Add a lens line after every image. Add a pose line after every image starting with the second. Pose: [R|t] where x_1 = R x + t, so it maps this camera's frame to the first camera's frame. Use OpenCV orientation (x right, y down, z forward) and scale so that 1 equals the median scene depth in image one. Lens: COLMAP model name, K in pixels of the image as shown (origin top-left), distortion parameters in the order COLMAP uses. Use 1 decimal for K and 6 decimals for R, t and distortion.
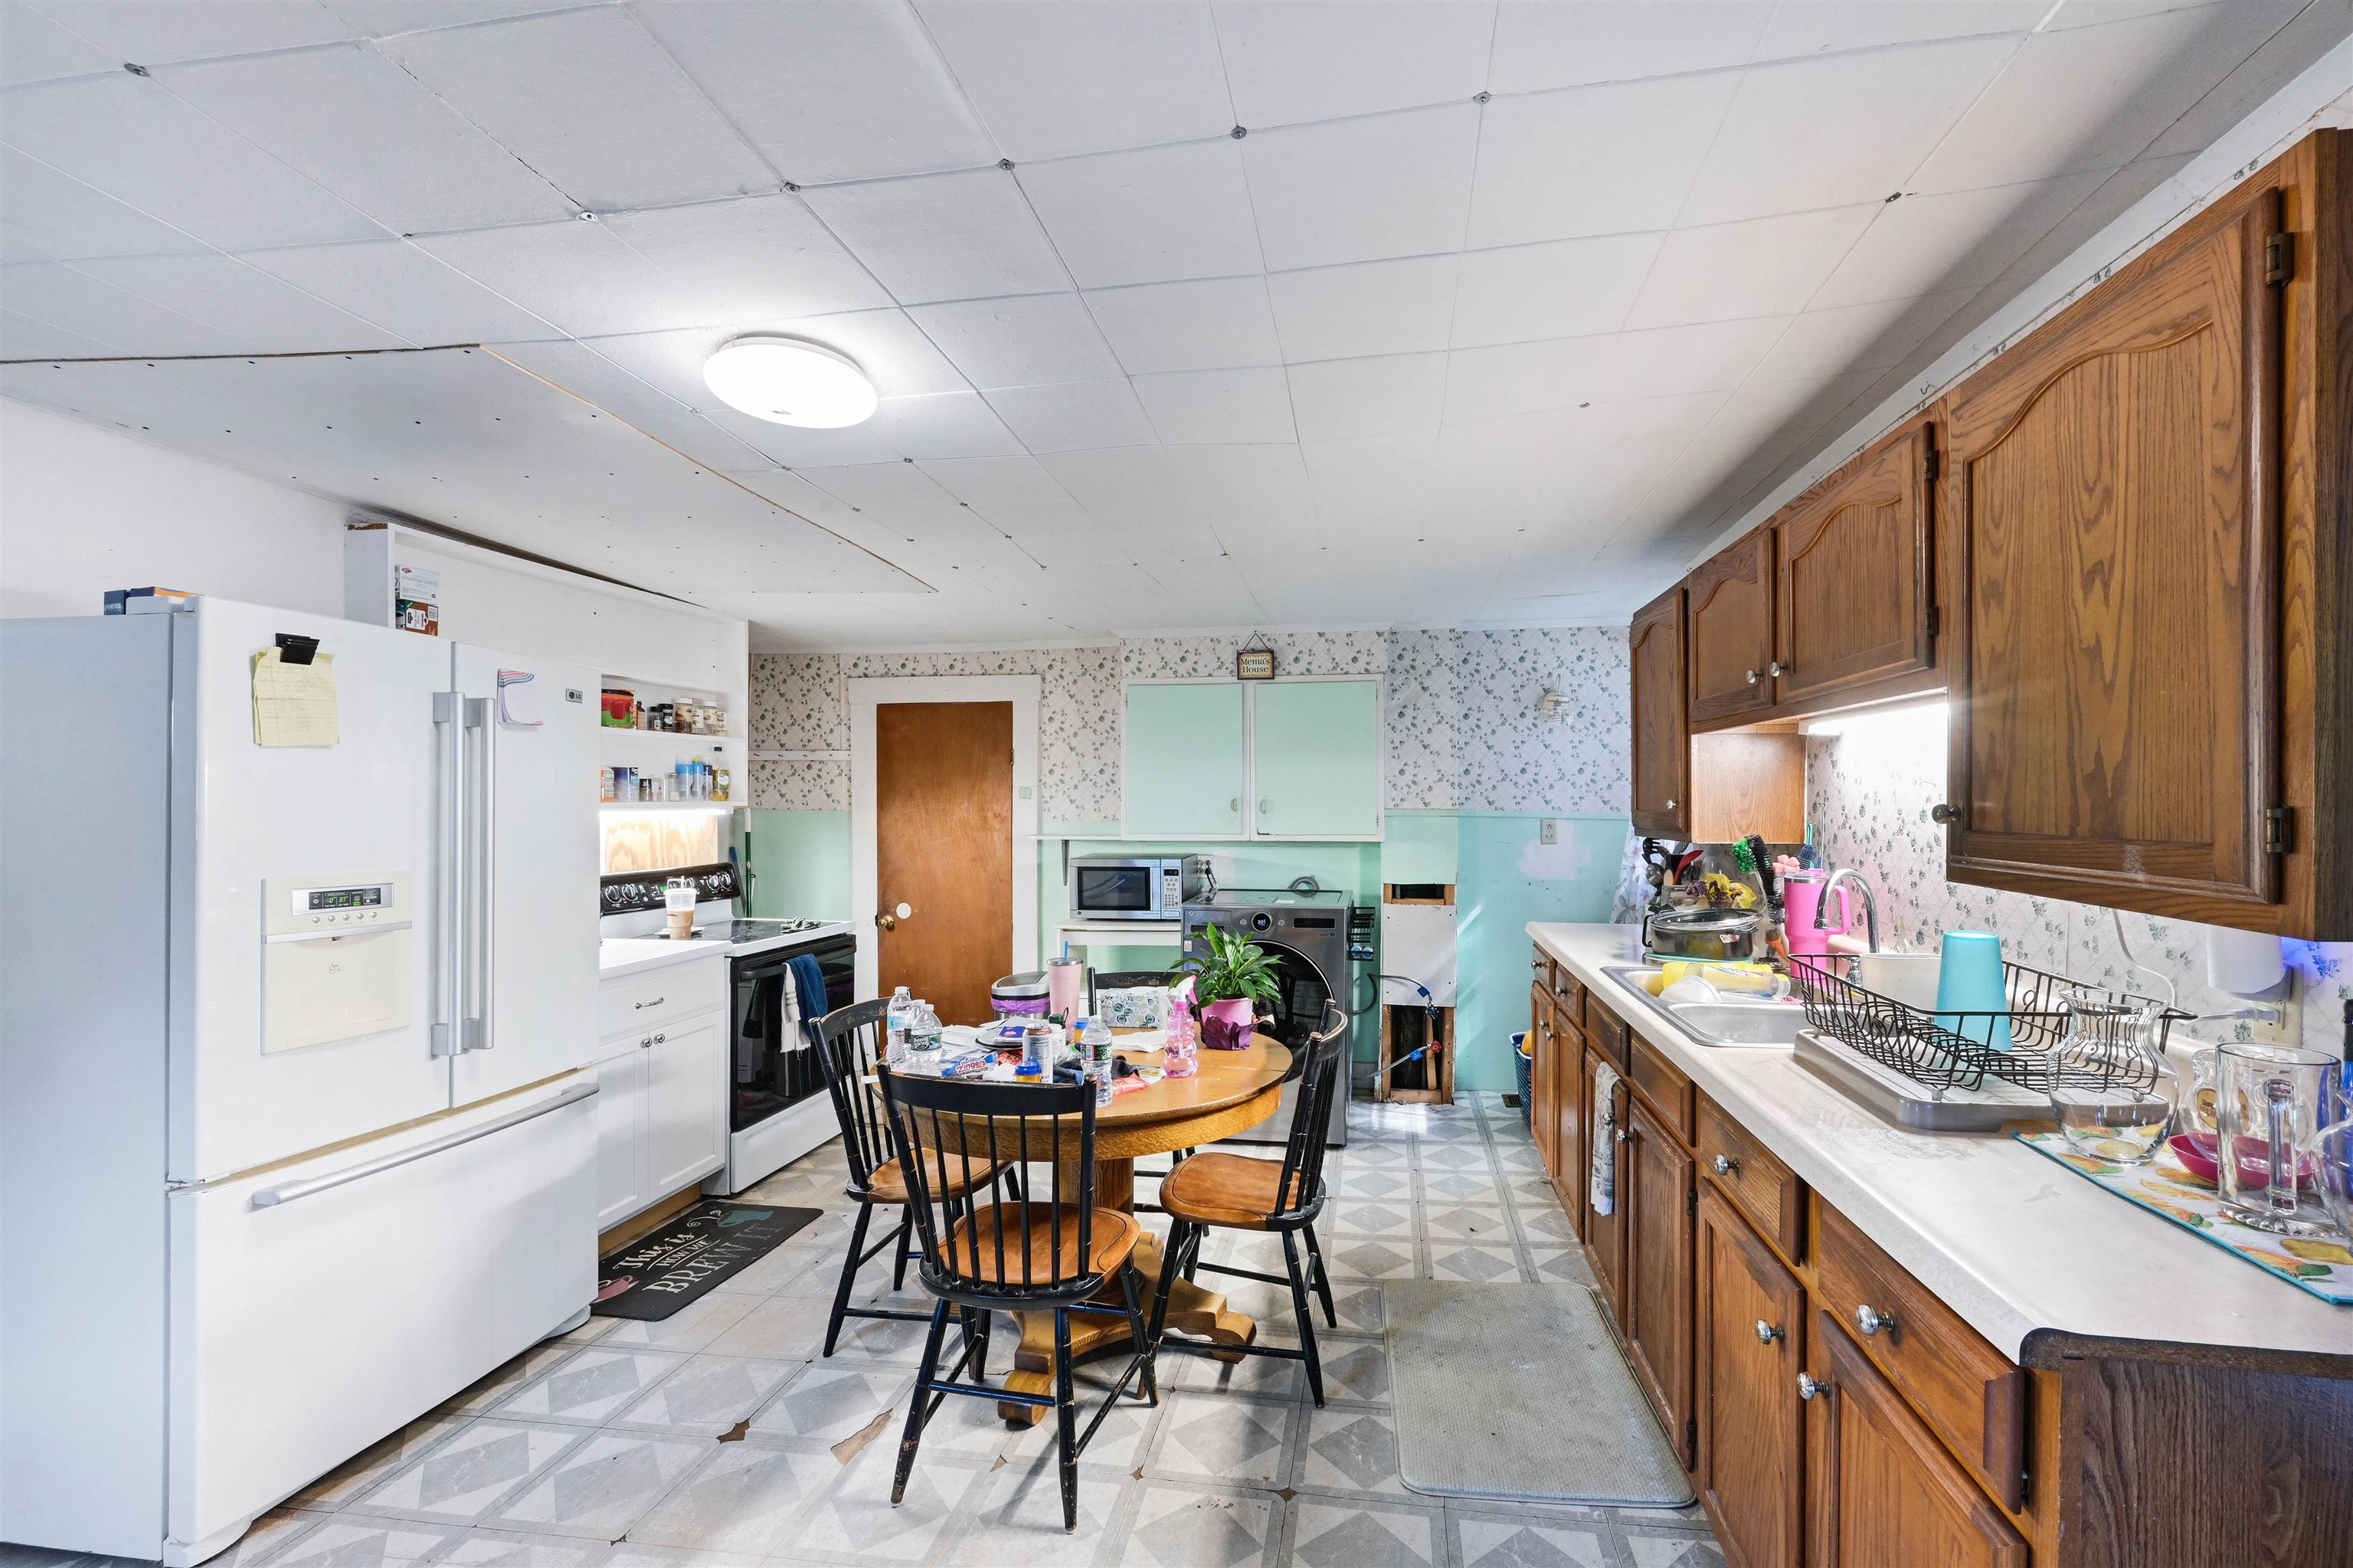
lens RADIAL K [[965.8, 0, 1277.5], [0, 965.8, 811.0], [0, 0, 1]] dist [0.001643, -0.000096]
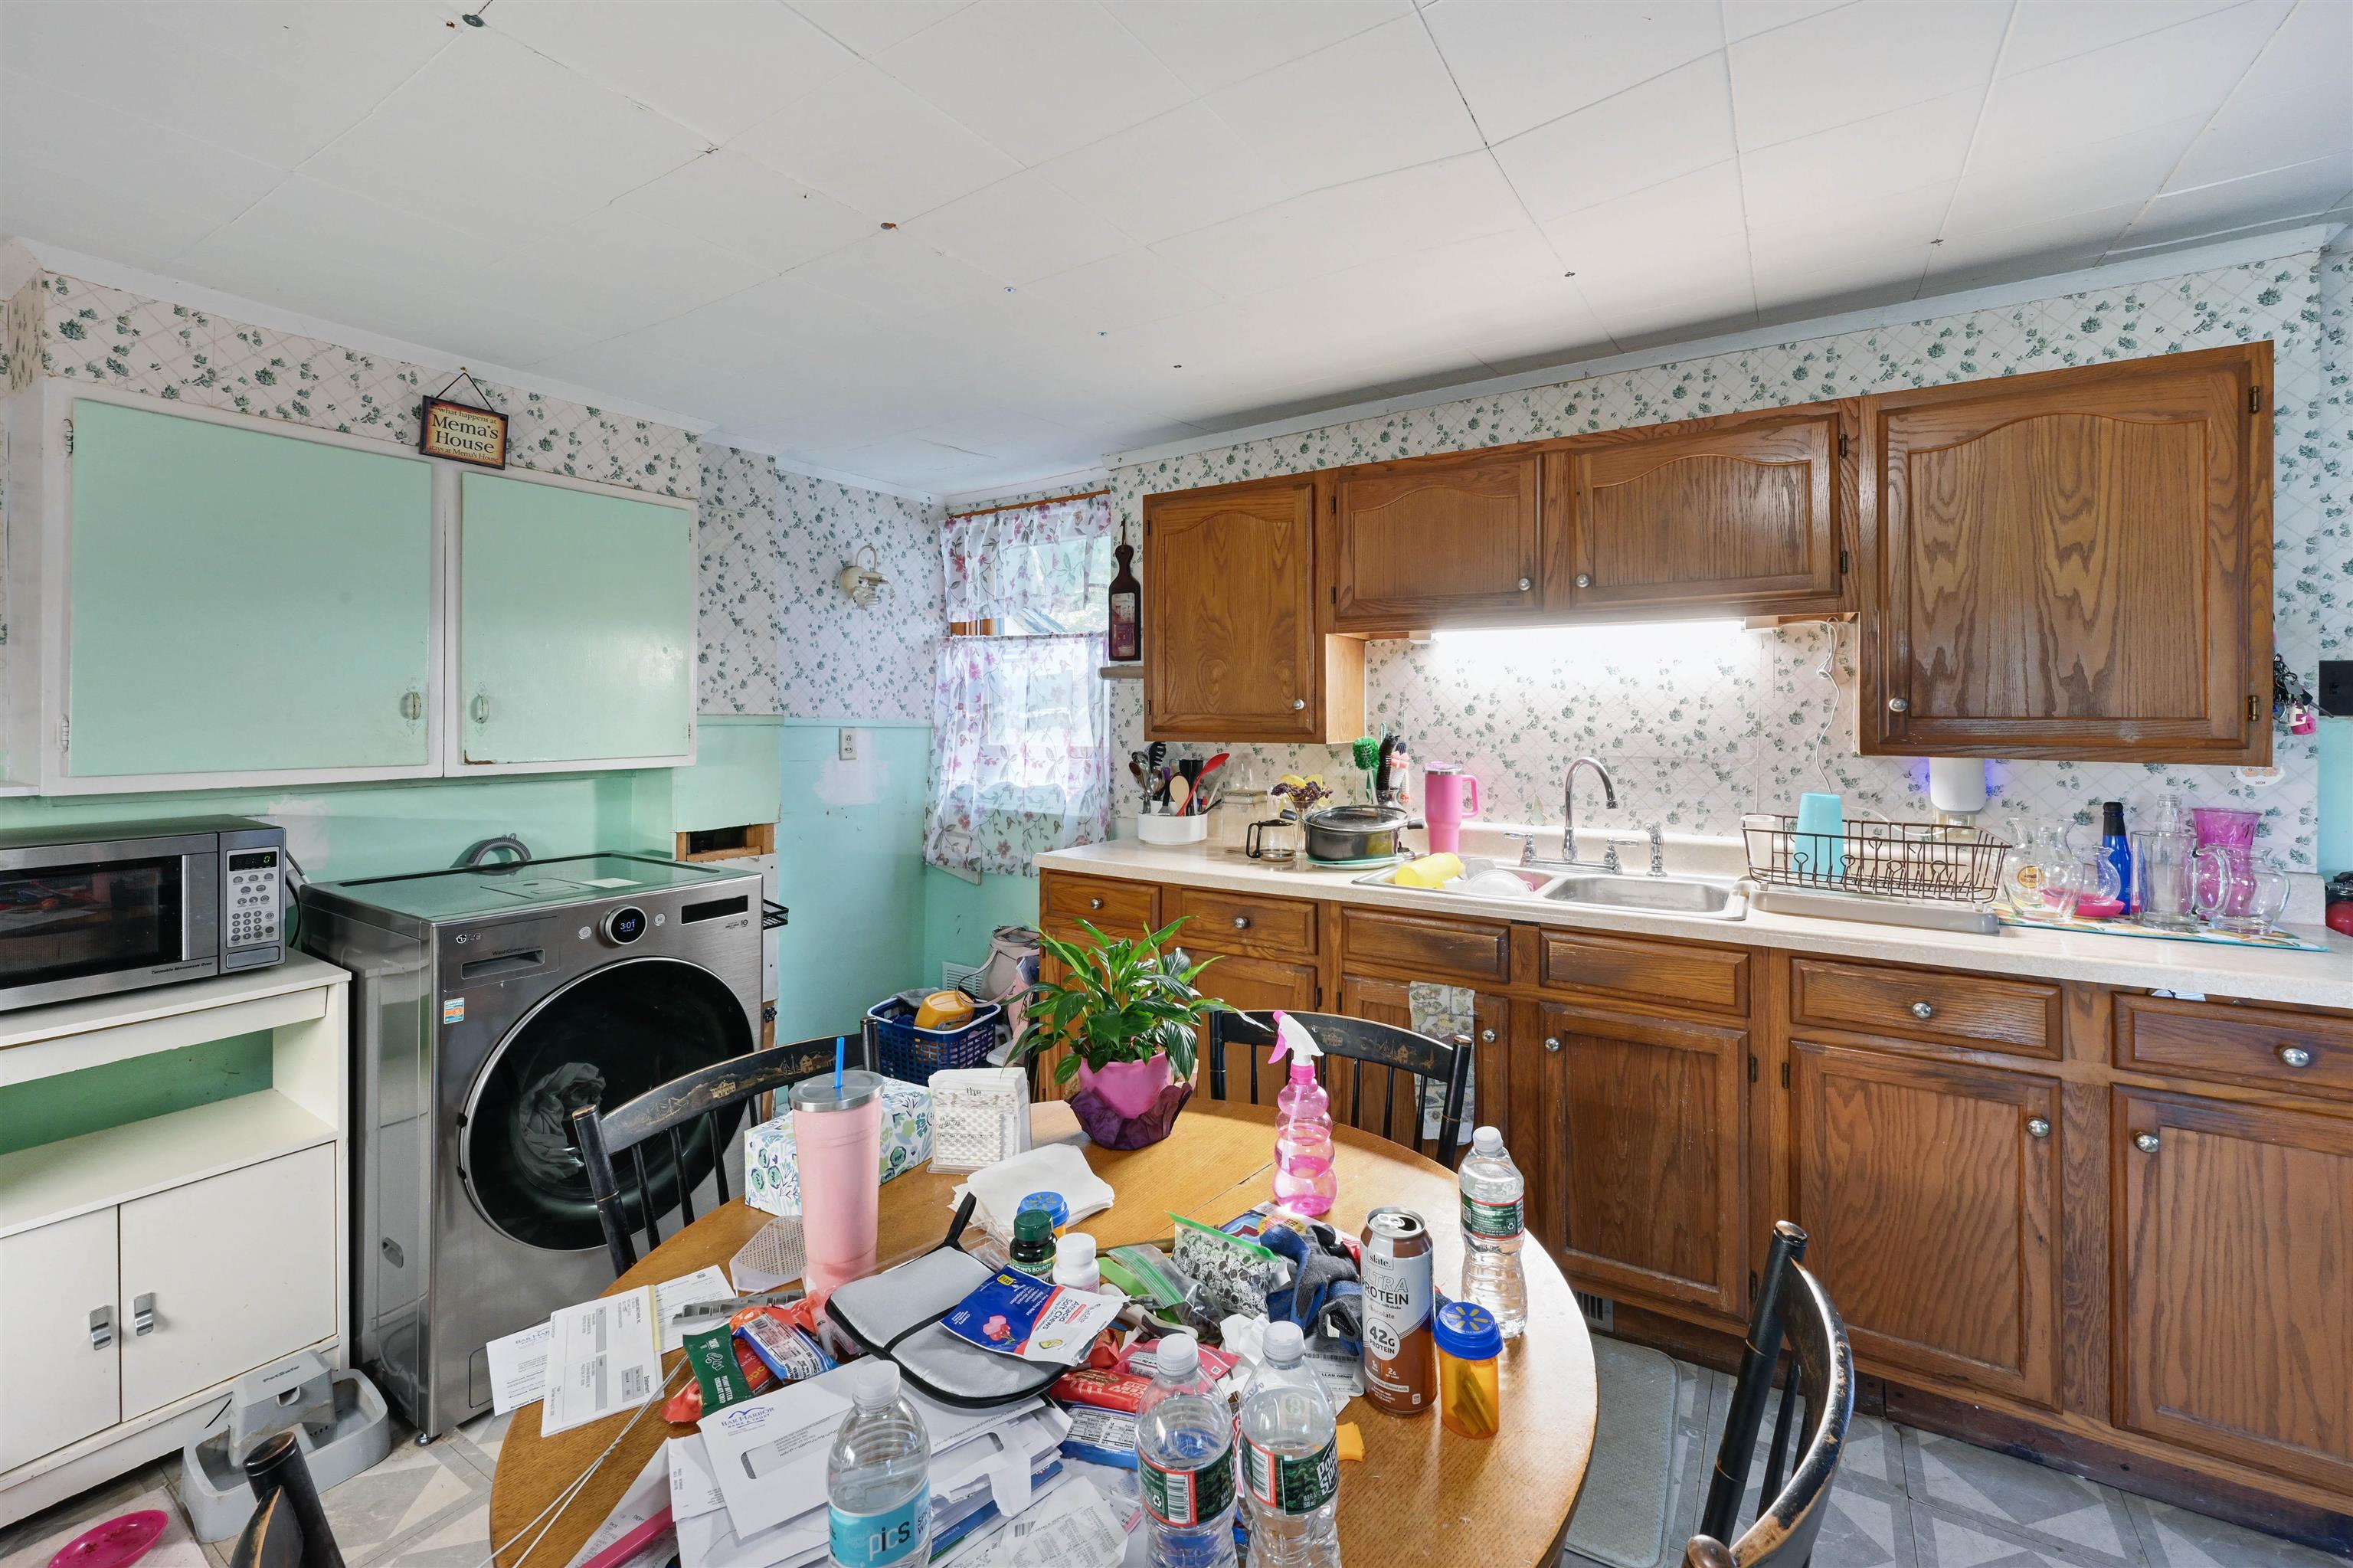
lens RADIAL K [[965.8, 0, 1158.6], [0, 965.8, 710.8], [0, 0, 1]] dist [0.001643, -0.000096]
pose [[0.429100, 0.005165, 0.903242, -0.328054], [0.009970, 0.999896, -0.010455, 0.005065], [-0.903202, 0.013492, 0.429004, 0.448634]]
